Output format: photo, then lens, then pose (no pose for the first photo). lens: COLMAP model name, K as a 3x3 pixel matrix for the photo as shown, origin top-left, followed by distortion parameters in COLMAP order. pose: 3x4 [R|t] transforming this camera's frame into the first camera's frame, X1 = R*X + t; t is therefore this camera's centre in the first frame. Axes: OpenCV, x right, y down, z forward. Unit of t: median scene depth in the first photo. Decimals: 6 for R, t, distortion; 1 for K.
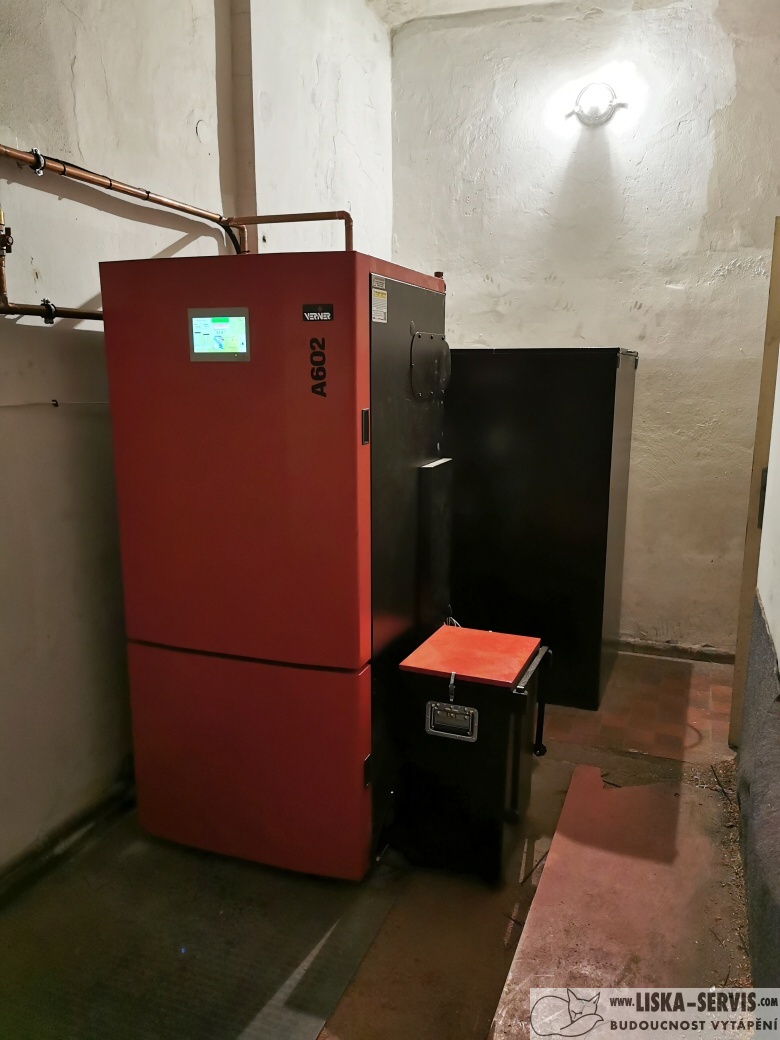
lens RADIAL K [[790.6, 0, 368.0], [0, 790.6, 520.8], [0, 0, 1]] dist [0.063532, -0.107999]
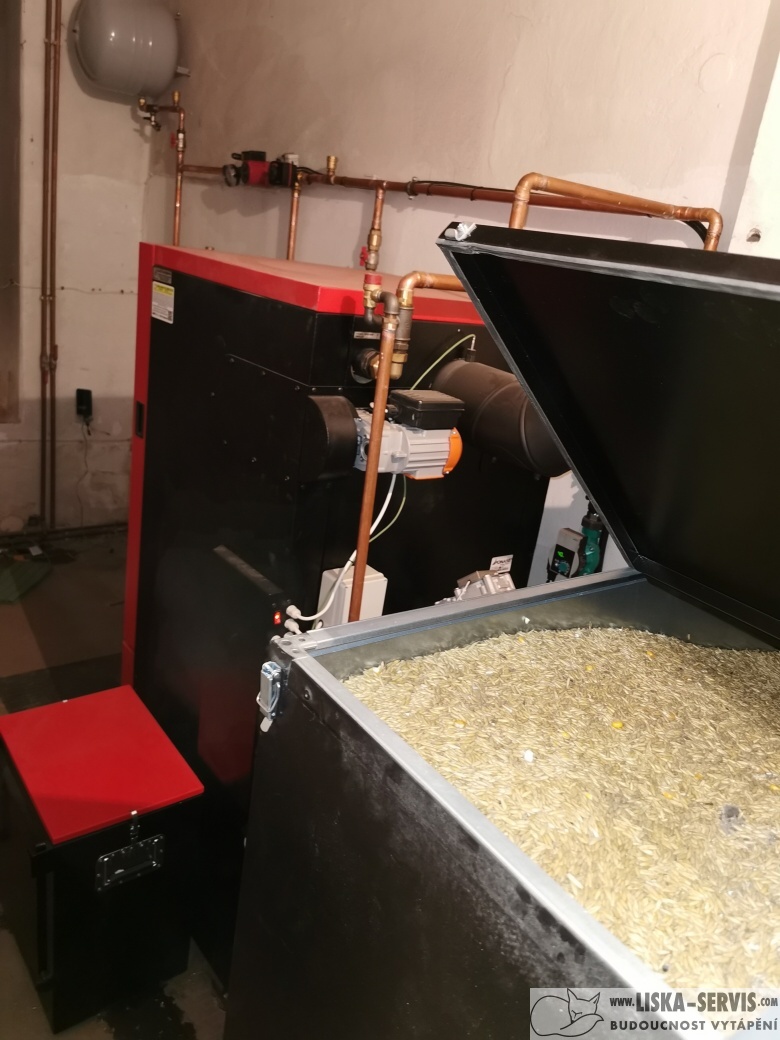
lens RADIAL K [[790.8, 0, 404.1], [0, 790.8, 522.6], [0, 0, 1]] dist [0.060349, -0.100113]
pose [[-0.483717, 0.220260, -0.847055, 0.561229], [-0.307191, 0.863517, 0.399965, -0.427939], [0.819543, 0.453678, -0.350036, 1.310908]]
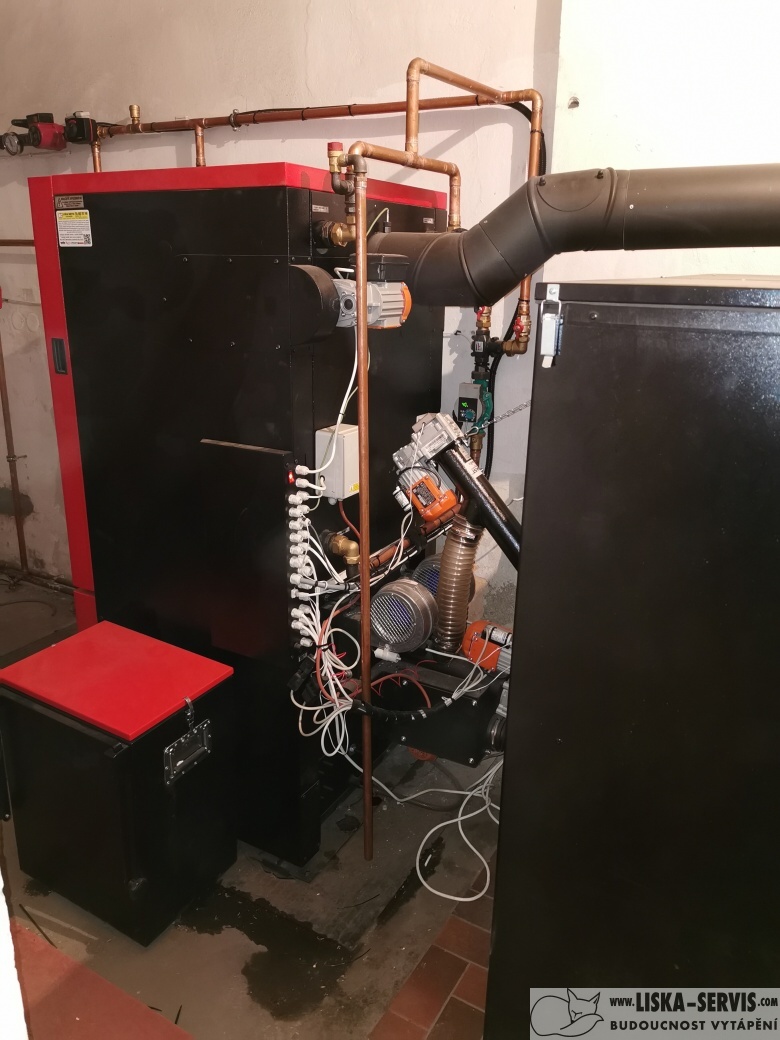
lens RADIAL K [[790.6, 0, 368.0], [0, 790.6, 520.8], [0, 0, 1]] dist [0.063532, -0.107999]
pose [[-0.157541, 0.299310, -0.941060, 0.750613], [-0.195071, 0.924750, 0.326779, -0.289327], [0.968054, 0.235055, -0.087299, 1.181446]]
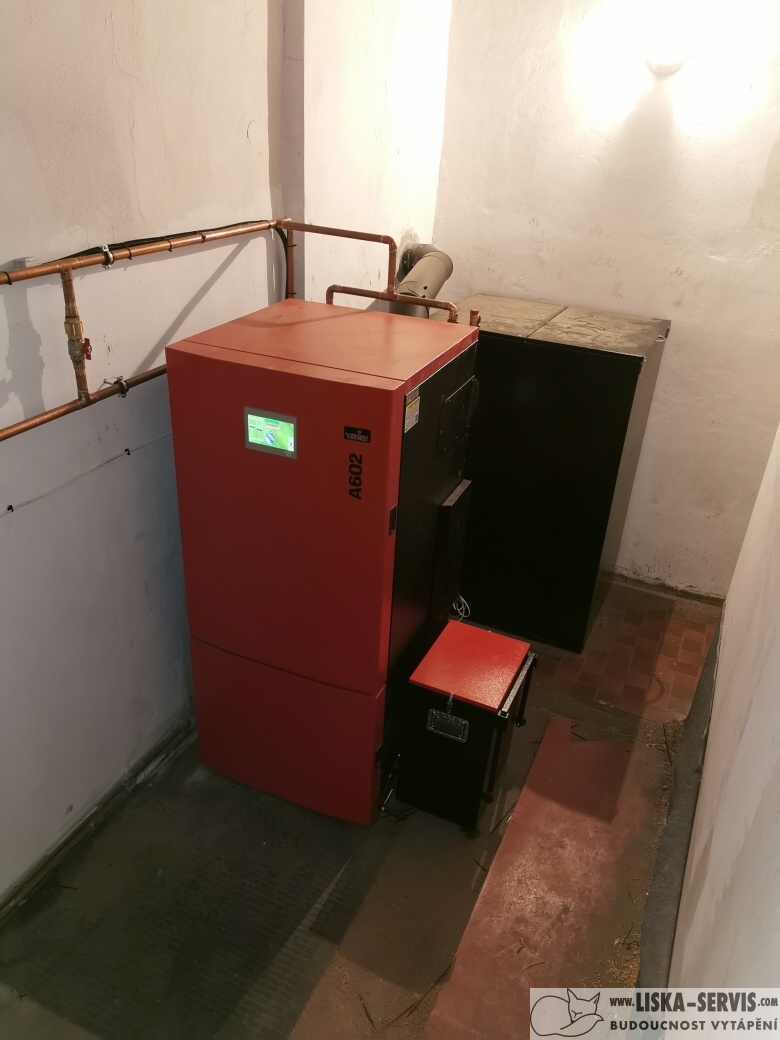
lens RADIAL K [[790.6, 0, 368.0], [0, 790.6, 520.8], [0, 0, 1]] dist [0.063532, -0.107999]
pose [[0.997581, 0.064372, -0.026241, -0.007713], [-0.054065, 0.955746, 0.289183, -0.382729], [0.043695, -0.287065, 0.956914, -0.108299]]
